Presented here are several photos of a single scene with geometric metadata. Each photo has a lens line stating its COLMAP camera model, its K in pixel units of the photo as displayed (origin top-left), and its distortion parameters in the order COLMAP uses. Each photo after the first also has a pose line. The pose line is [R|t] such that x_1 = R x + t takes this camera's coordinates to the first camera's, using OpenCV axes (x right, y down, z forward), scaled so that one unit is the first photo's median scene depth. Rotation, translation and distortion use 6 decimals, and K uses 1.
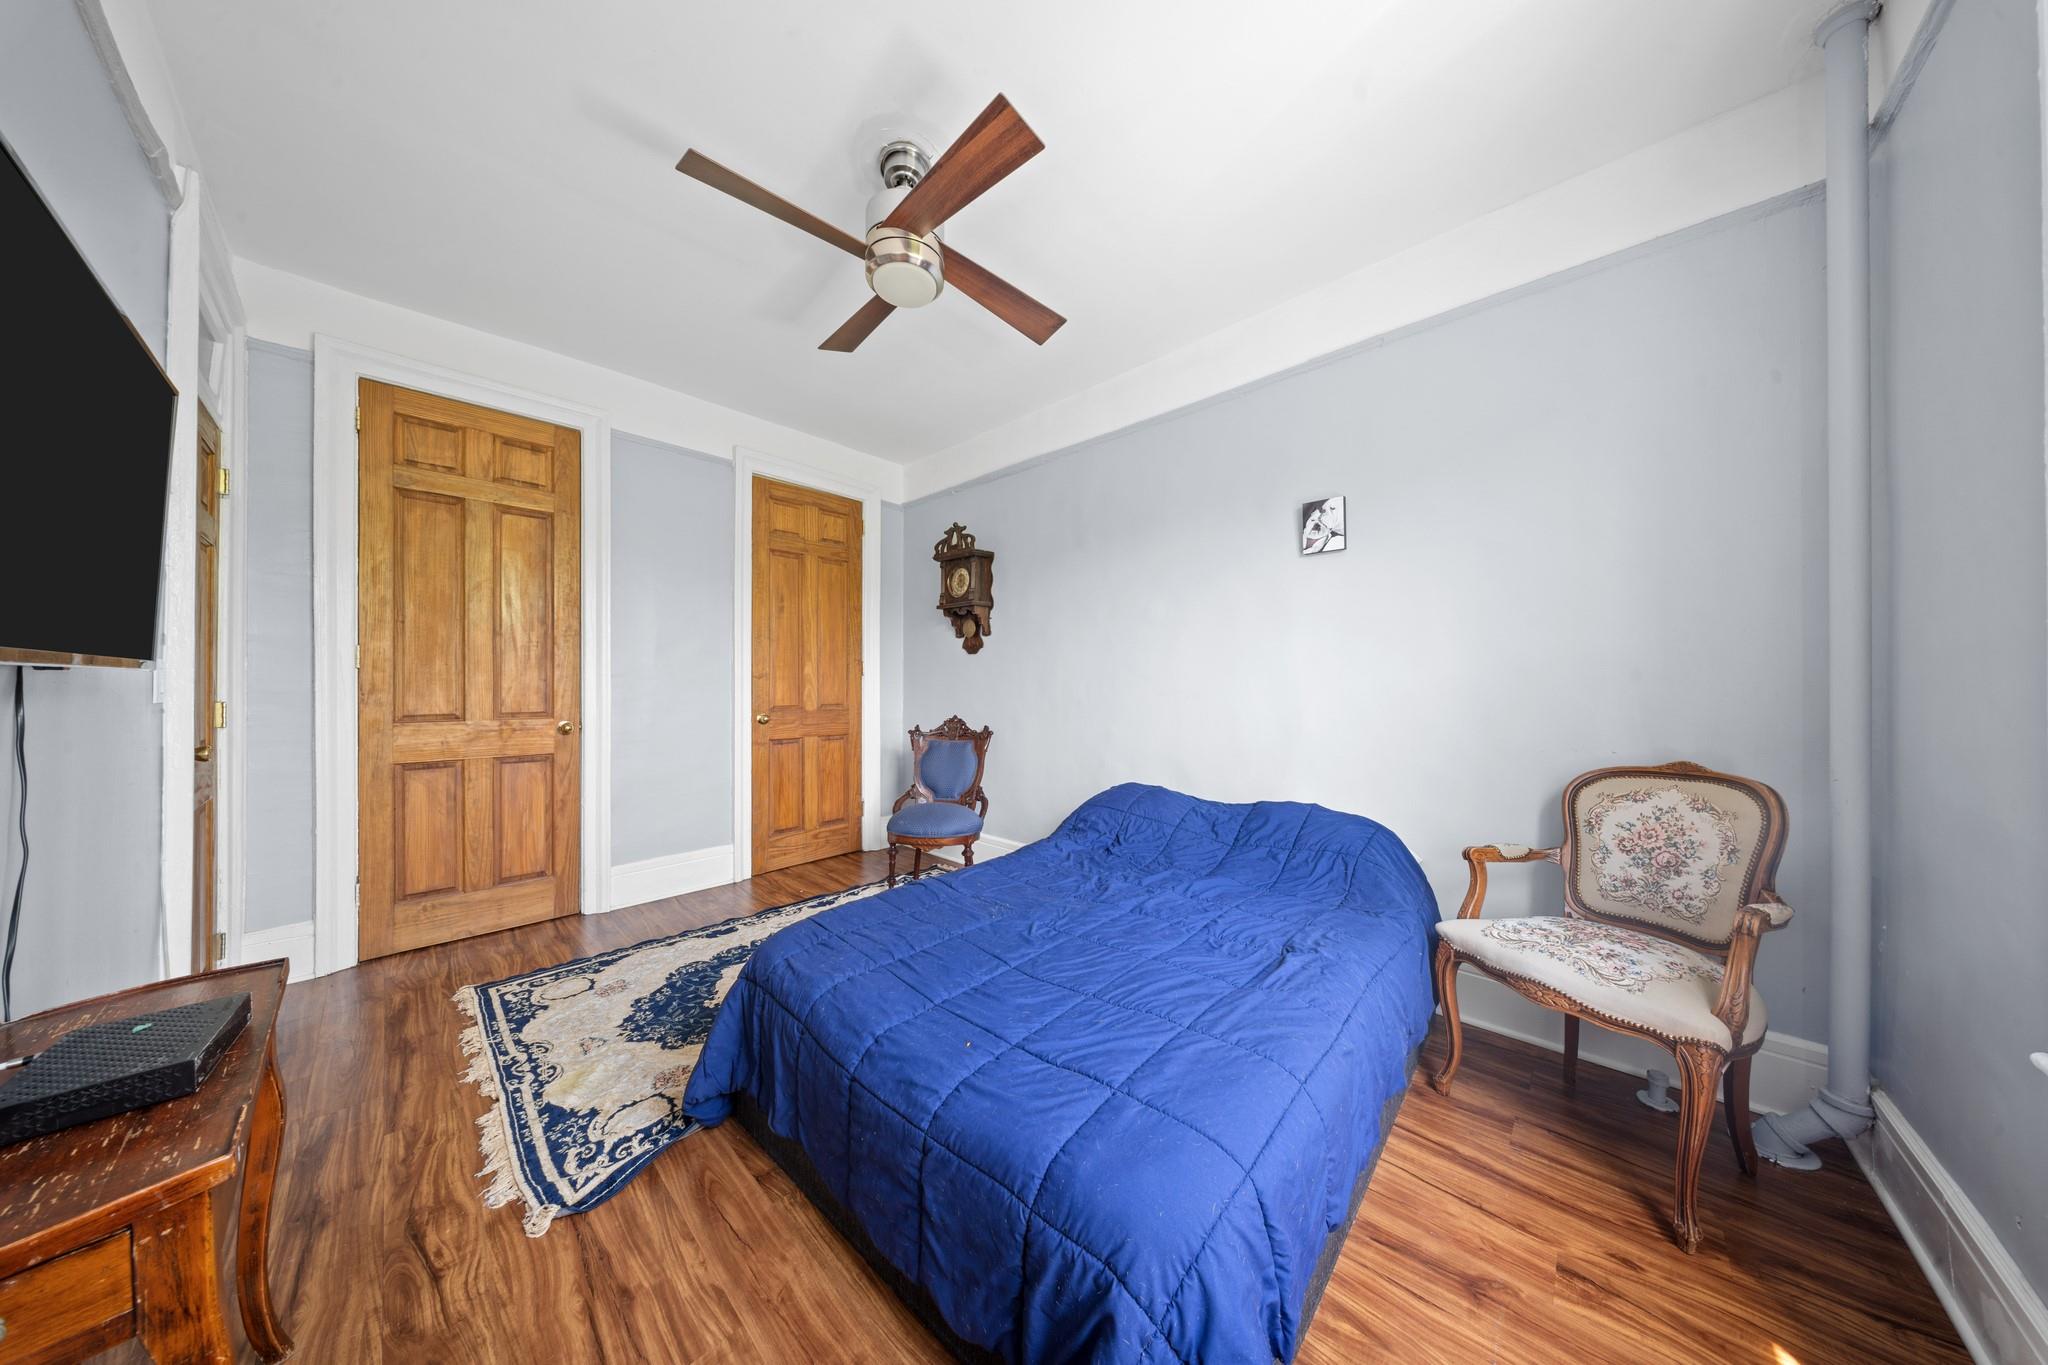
lens RADIAL K [[595.3, 0, 1026.2], [0, 595.3, 684.5], [0, 0, 1]] dist [0.006589, -0.003306]
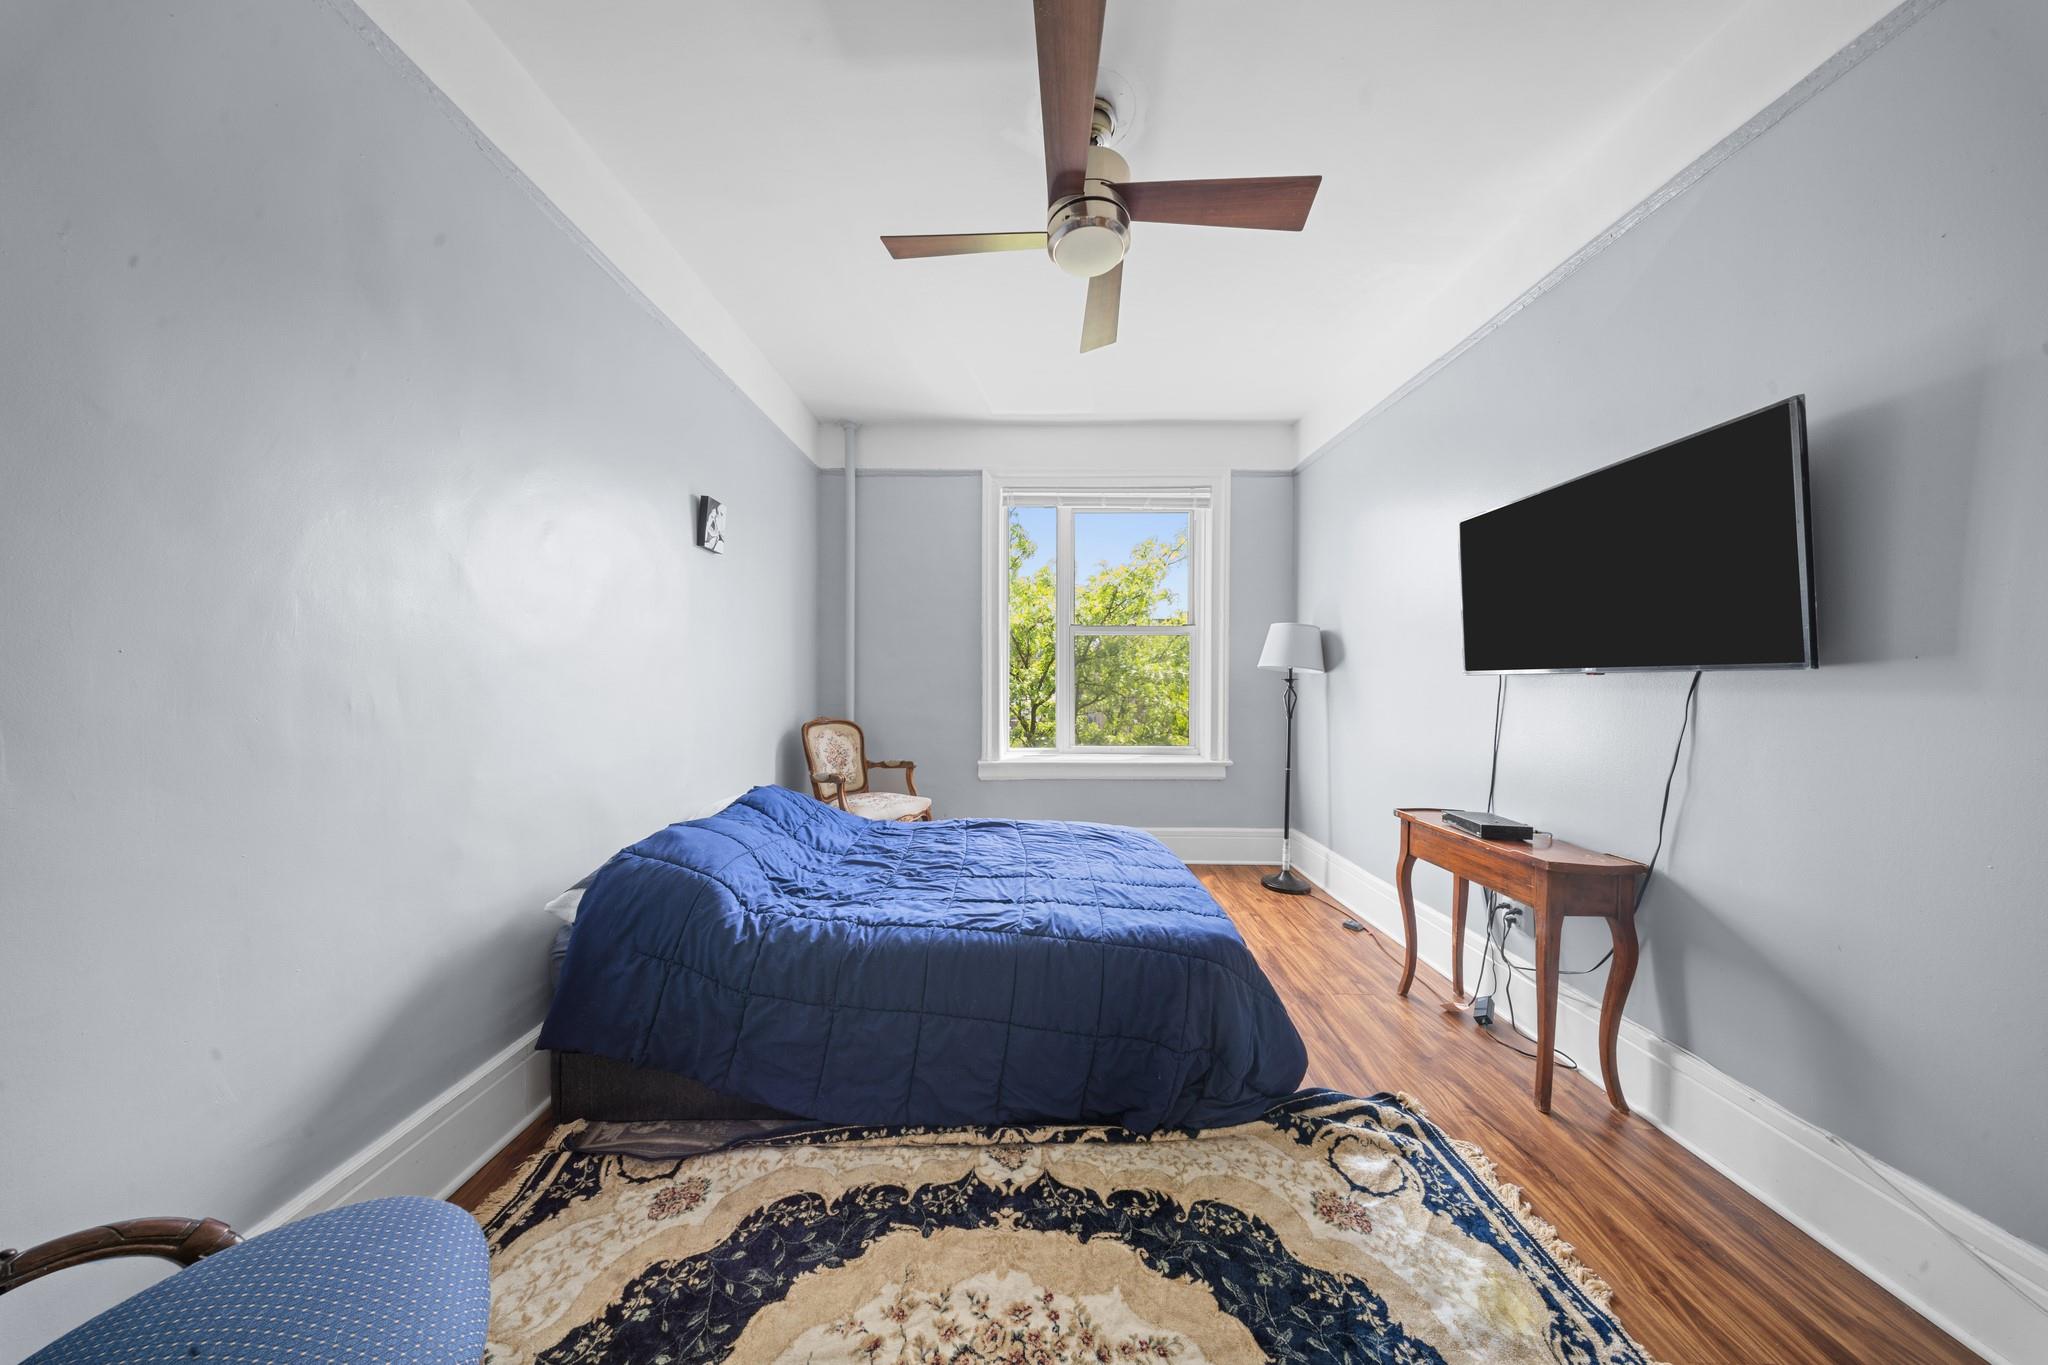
lens RADIAL K [[606.8, 0, 1025.6], [0, 606.8, 658.6], [0, 0, 1]] dist [0.007281, -0.003457]
pose [[-0.675805, 0.027210, 0.736578, -0.973736], [-0.000604, 0.999298, -0.037469, 0.009270], [-0.737081, -0.025767, -0.675313, 1.963562]]
